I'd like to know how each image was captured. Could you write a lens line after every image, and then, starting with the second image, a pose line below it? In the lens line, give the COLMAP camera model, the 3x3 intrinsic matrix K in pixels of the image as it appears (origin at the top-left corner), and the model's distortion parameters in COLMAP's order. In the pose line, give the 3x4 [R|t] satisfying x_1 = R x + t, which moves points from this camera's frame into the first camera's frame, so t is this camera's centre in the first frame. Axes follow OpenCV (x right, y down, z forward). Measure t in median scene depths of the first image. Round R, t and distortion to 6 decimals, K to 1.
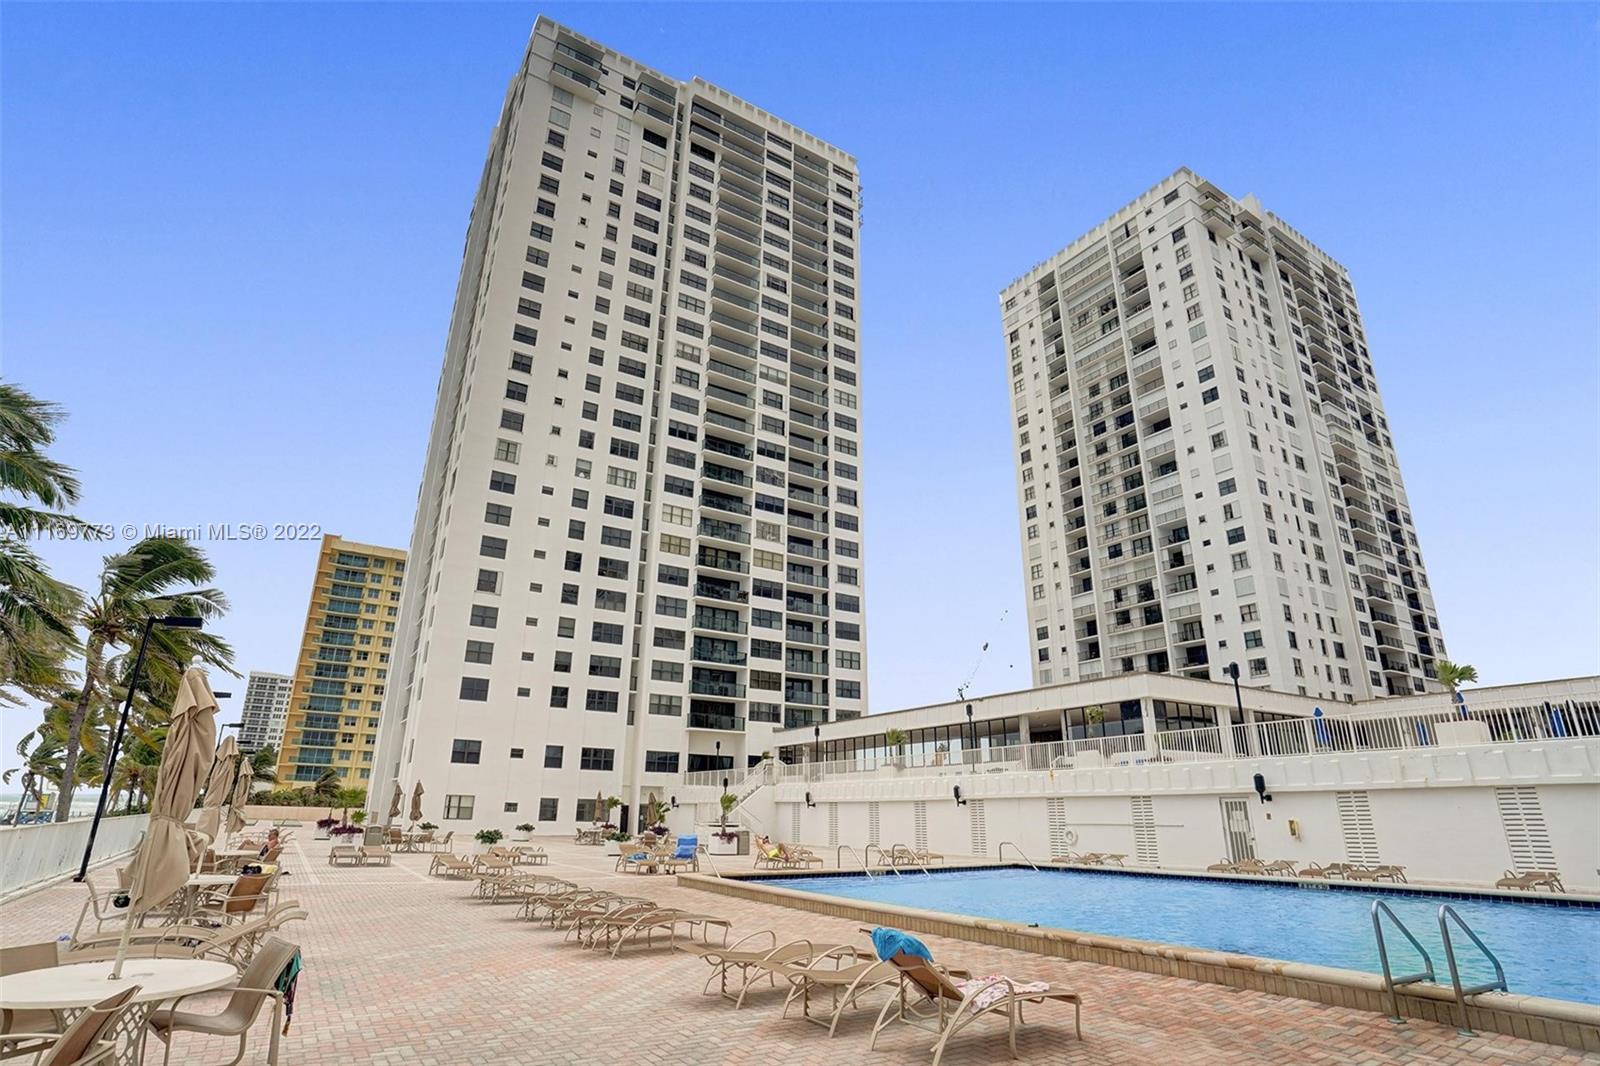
lens RADIAL K [[794.4, 0, 800.0], [0, 794.4, 533.0], [0, 0, 1]] dist [-0.047099, 0.001003]
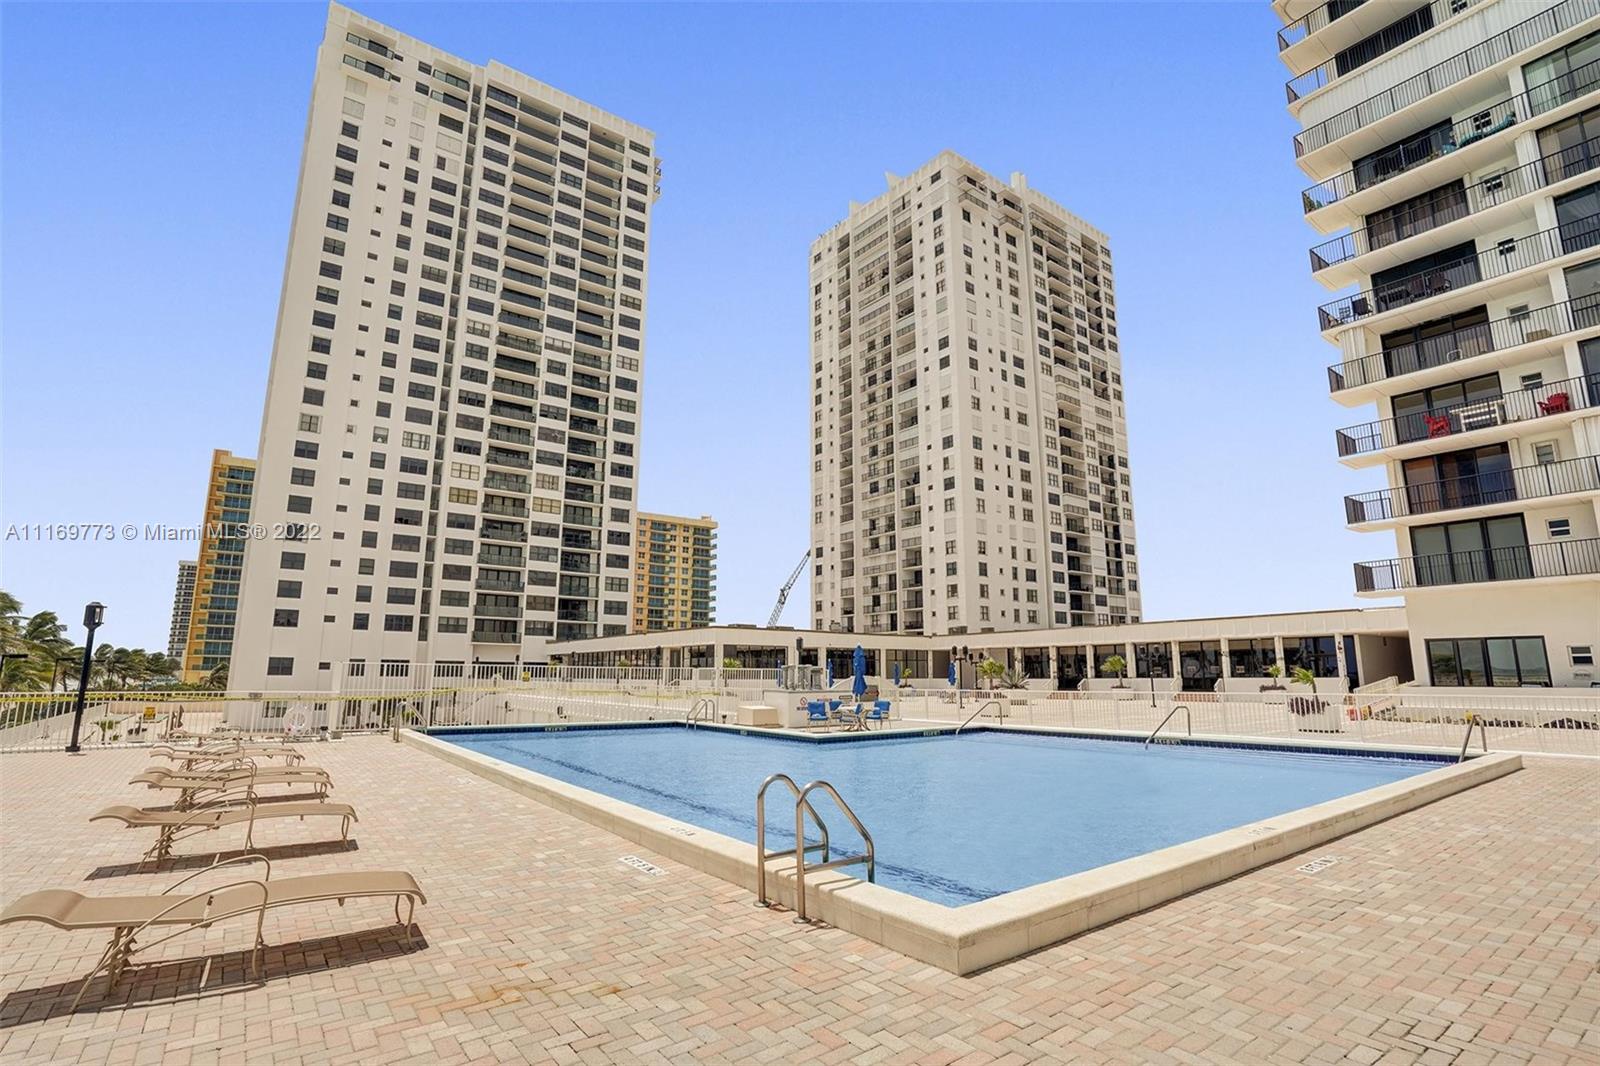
lens RADIAL K [[755.6, 0, 800.0], [0, 755.6, 533.0], [0, 0, 1]] dist [-0.063067, 0.033137]
pose [[0.997510, 0.005328, 0.070322, 0.240075], [-0.016290, 0.987583, 0.156253, -0.100179], [-0.068616, -0.157009, 0.985211, -0.159293]]
